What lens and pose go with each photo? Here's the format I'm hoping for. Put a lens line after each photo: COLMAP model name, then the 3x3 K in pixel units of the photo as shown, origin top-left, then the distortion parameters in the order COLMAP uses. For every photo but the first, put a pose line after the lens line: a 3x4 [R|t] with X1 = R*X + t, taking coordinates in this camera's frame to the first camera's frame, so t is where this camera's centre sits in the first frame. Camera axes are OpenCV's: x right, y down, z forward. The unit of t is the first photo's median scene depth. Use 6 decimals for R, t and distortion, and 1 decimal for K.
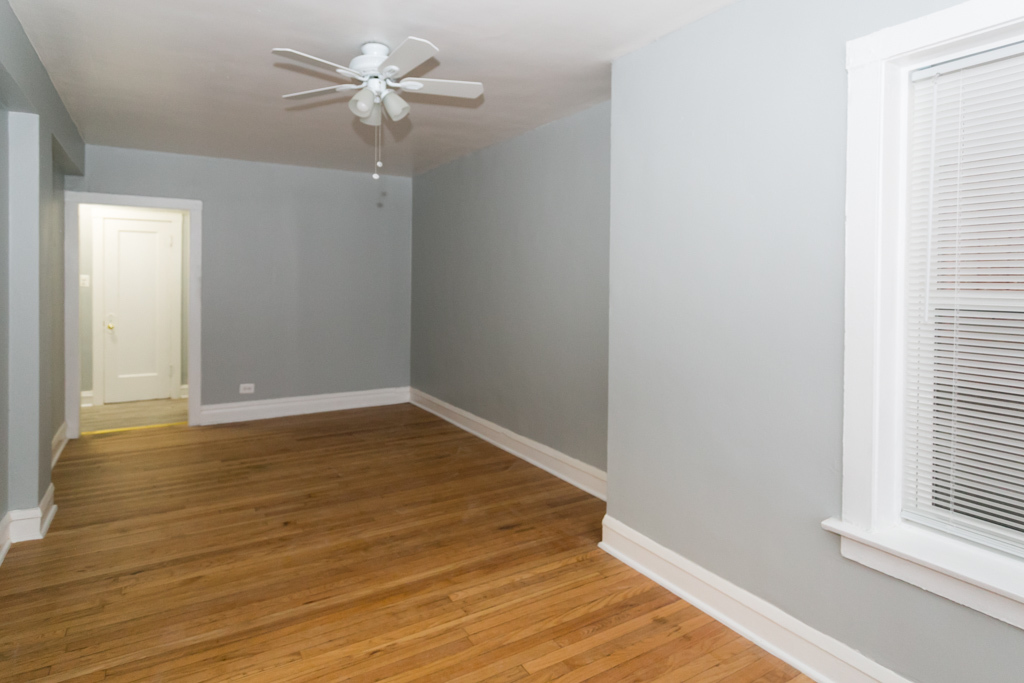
lens RADIAL K [[555.5, 0, 545.8], [0, 555.5, 319.5], [0, 0, 1]] dist [0.000328, 0.001577]
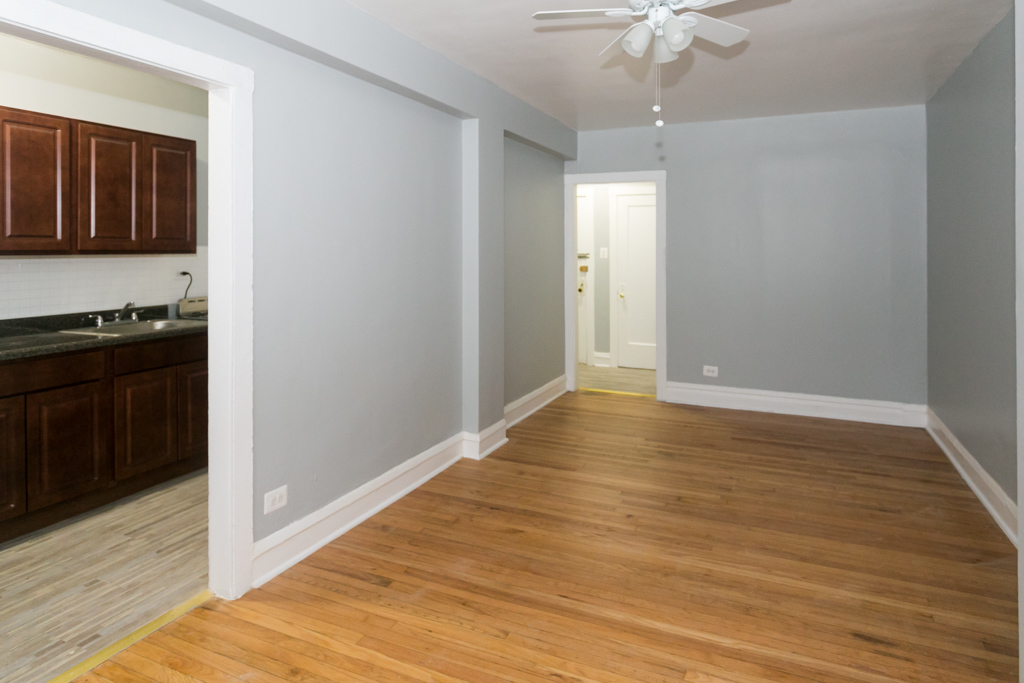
lens RADIAL K [[664.7, 0, 510.0], [0, 664.7, 272.2], [0, 0, 1]] dist [-0.003681, 0.002627]
pose [[0.537685, 0.022107, -0.842856, 0.347570], [-0.060121, 0.998117, -0.012174, -0.006274], [0.841000, 0.057220, 0.538001, 0.237931]]
